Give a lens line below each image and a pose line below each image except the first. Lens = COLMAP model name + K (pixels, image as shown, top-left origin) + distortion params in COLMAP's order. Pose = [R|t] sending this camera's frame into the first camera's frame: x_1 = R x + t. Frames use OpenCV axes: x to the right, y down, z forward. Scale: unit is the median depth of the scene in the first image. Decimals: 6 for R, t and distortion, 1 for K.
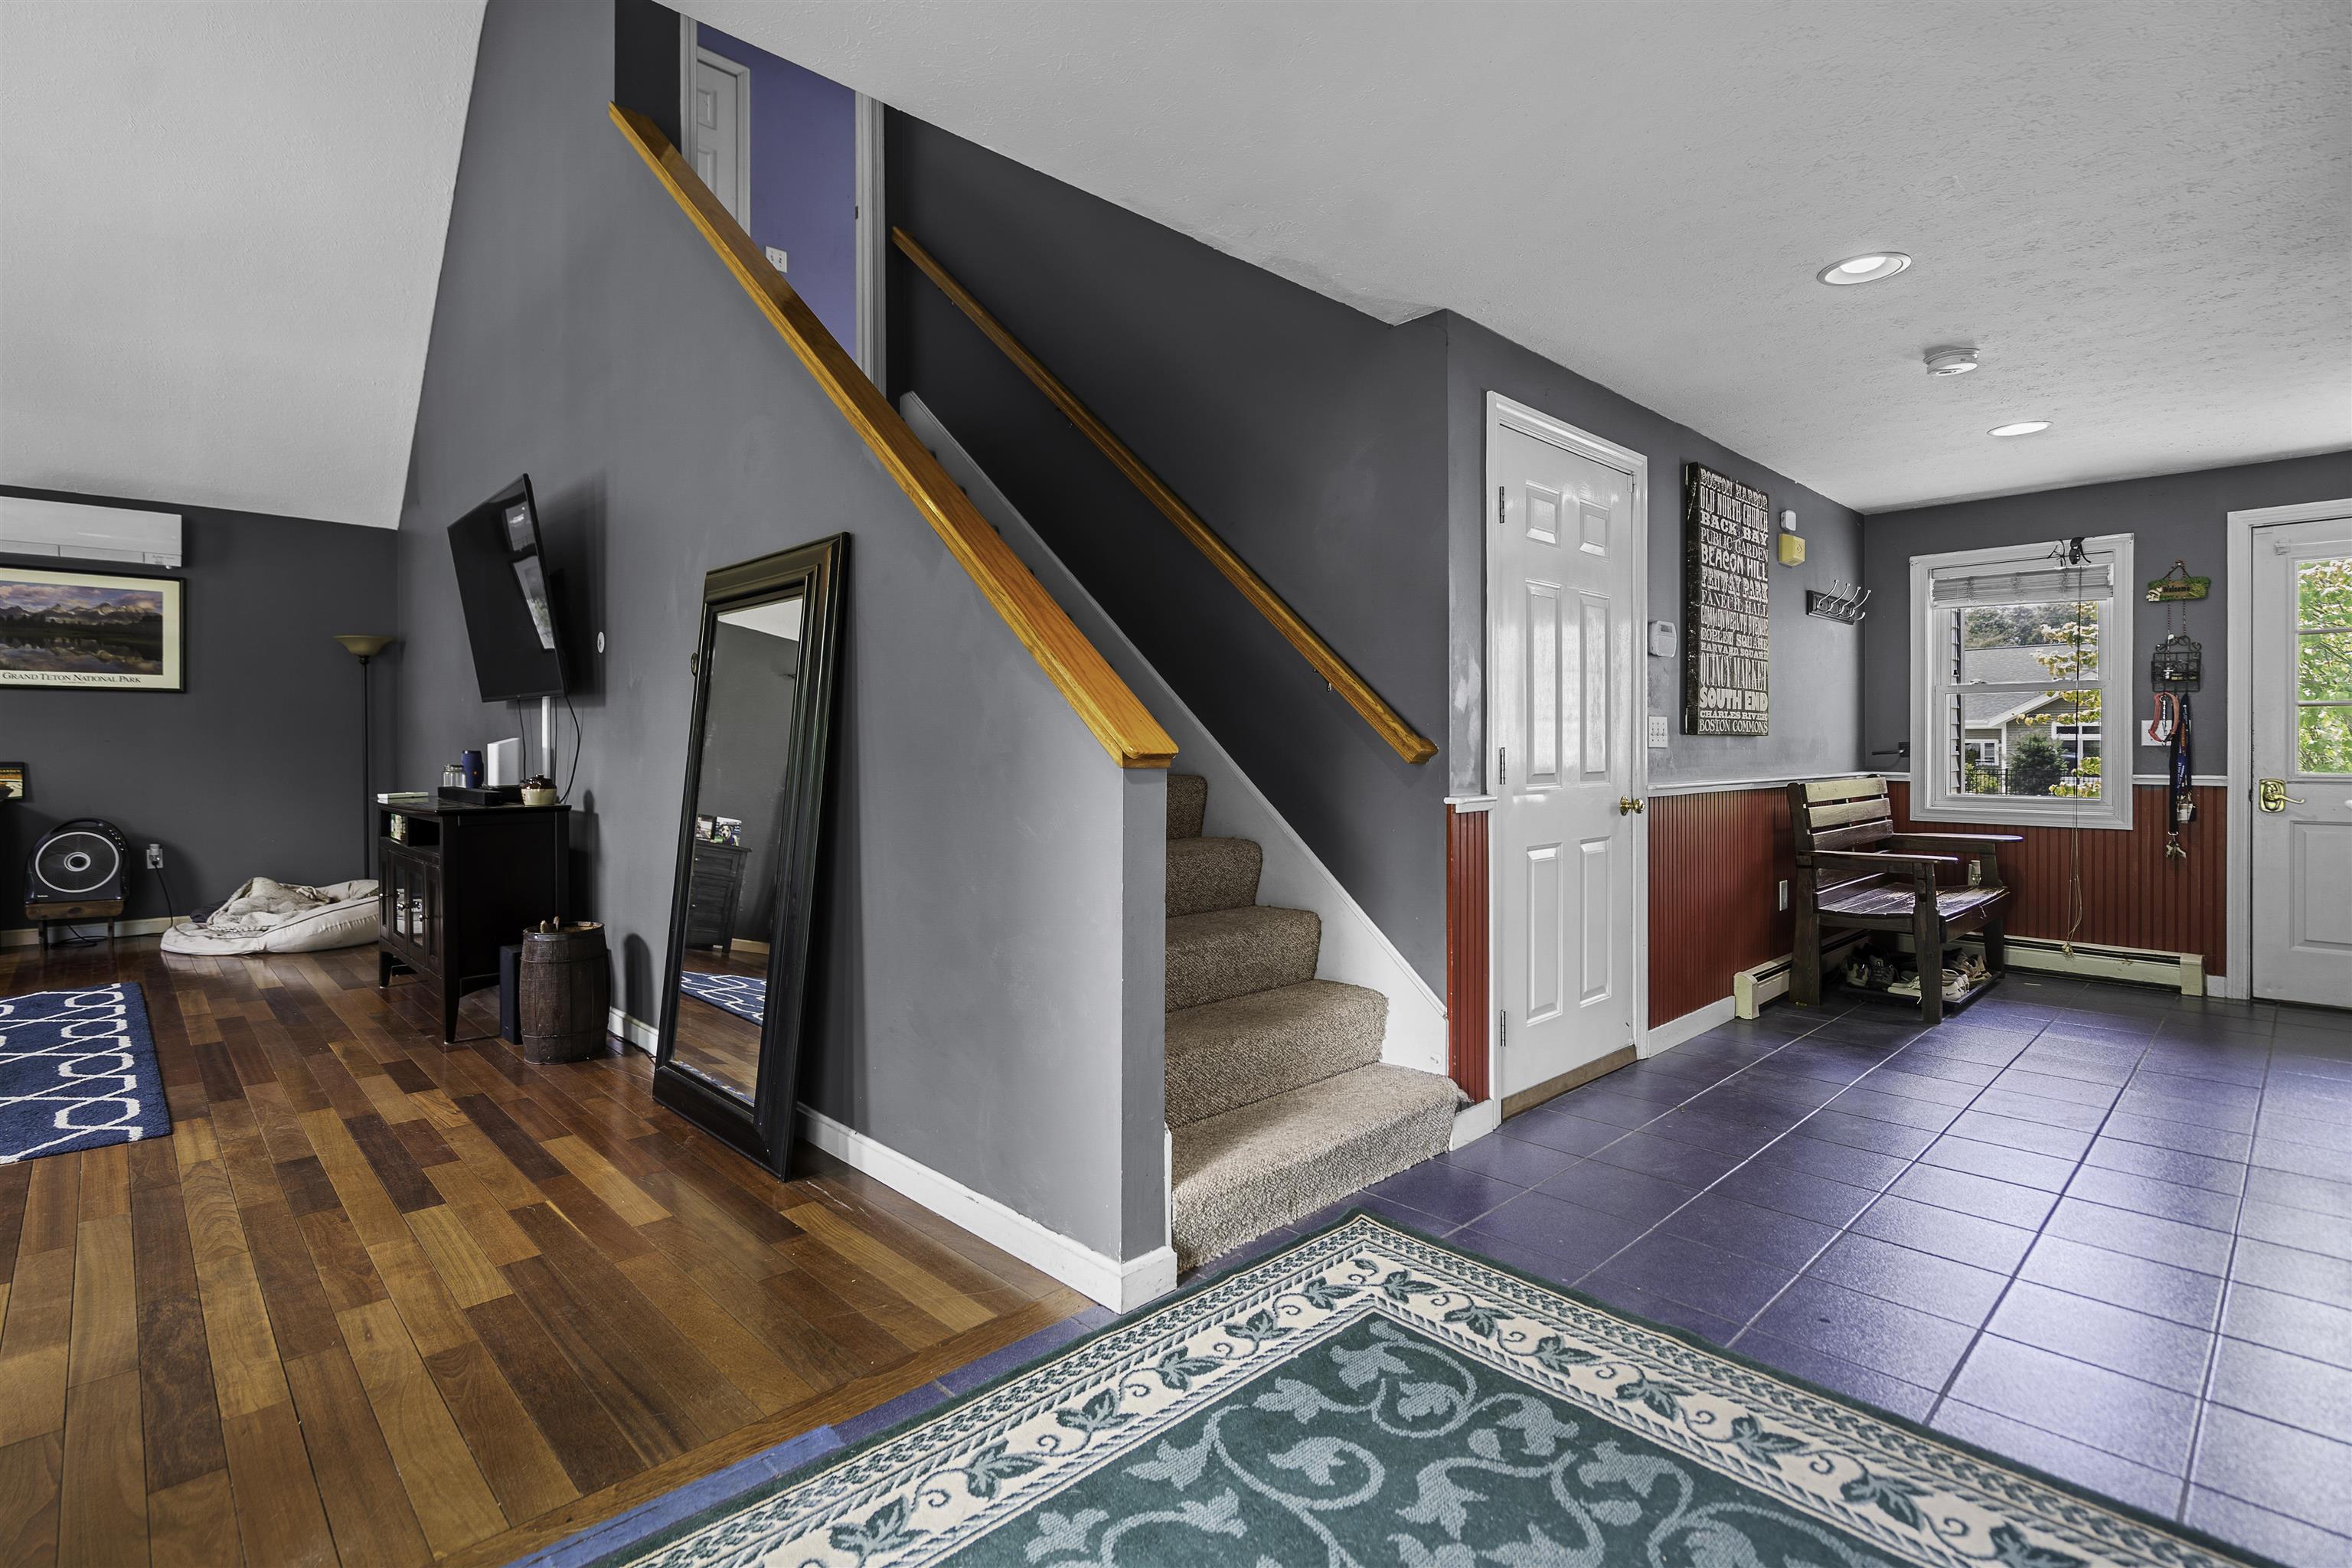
lens RADIAL K [[1090.5, 0, 1178.4], [0, 1090.5, 766.6], [0, 0, 1]] dist [-0.002430, -0.000055]
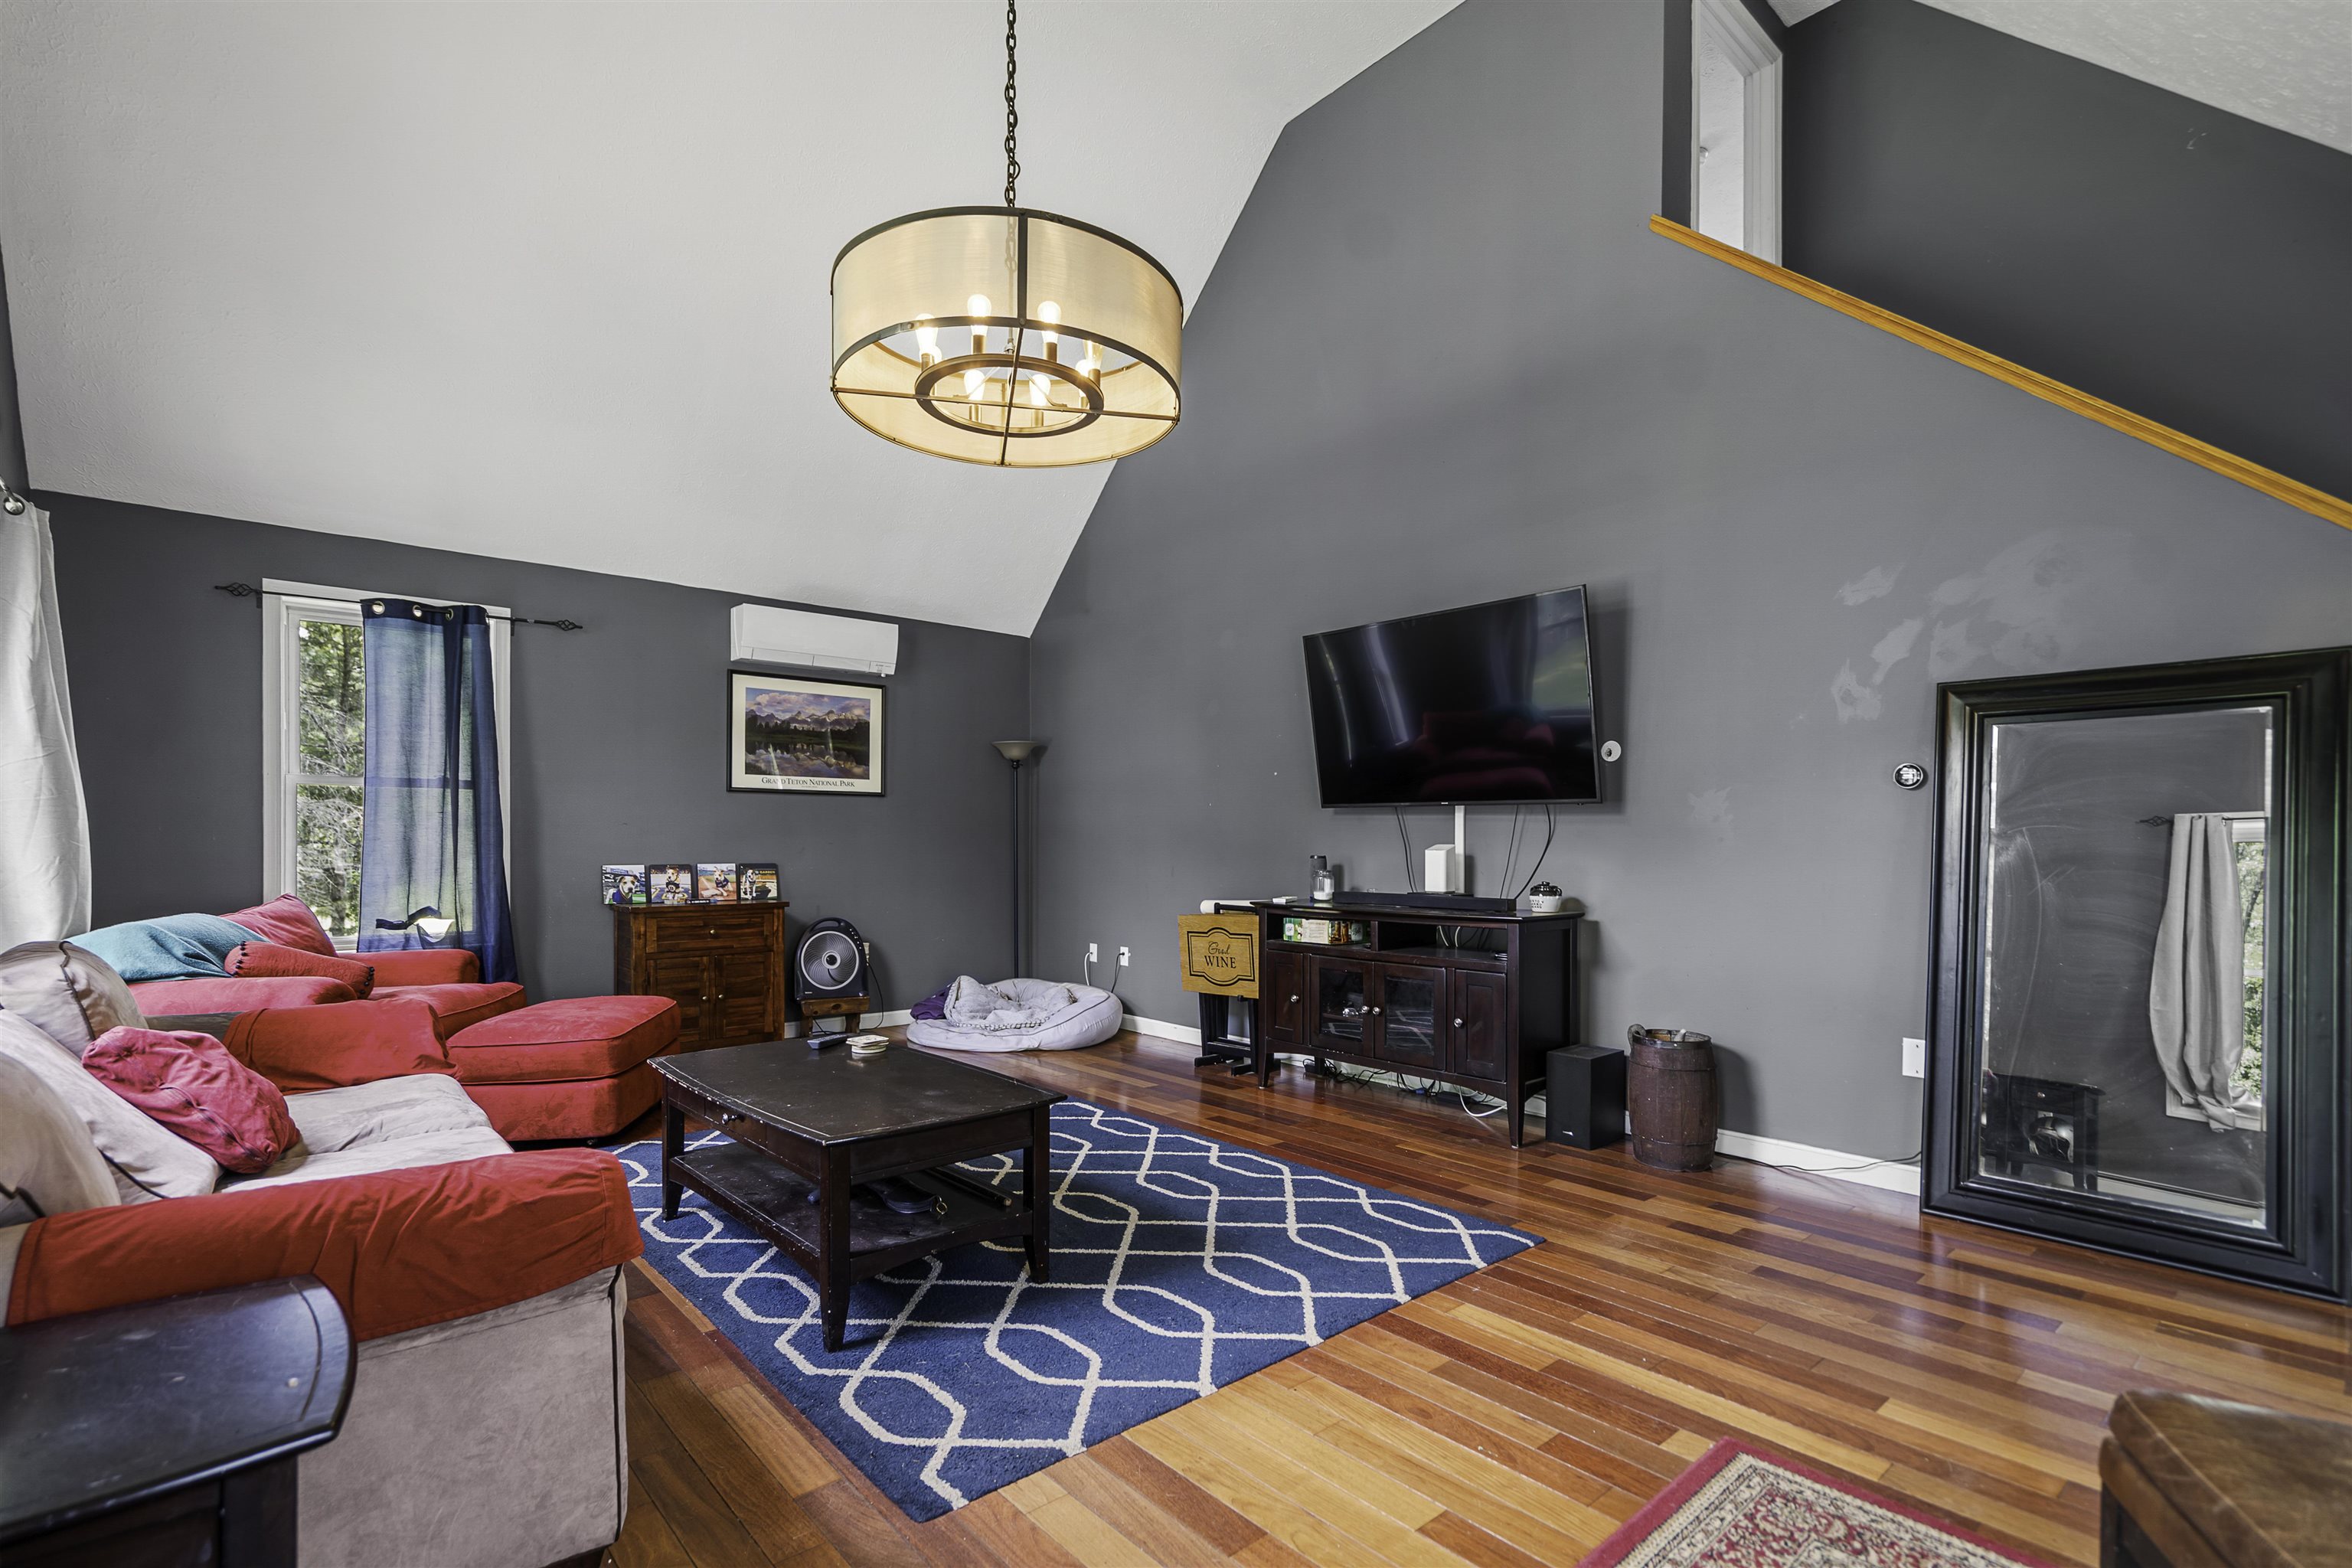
lens RADIAL K [[1090.5, 0, 1163.9], [0, 1090.5, 858.7], [0, 0, 1]] dist [-0.002430, -0.000055]
pose [[0.998345, 0.004443, -0.057336, -0.605696], [-0.004726, 0.999977, -0.004793, -0.005102], [0.057313, 0.005056, 0.998343, -0.019499]]
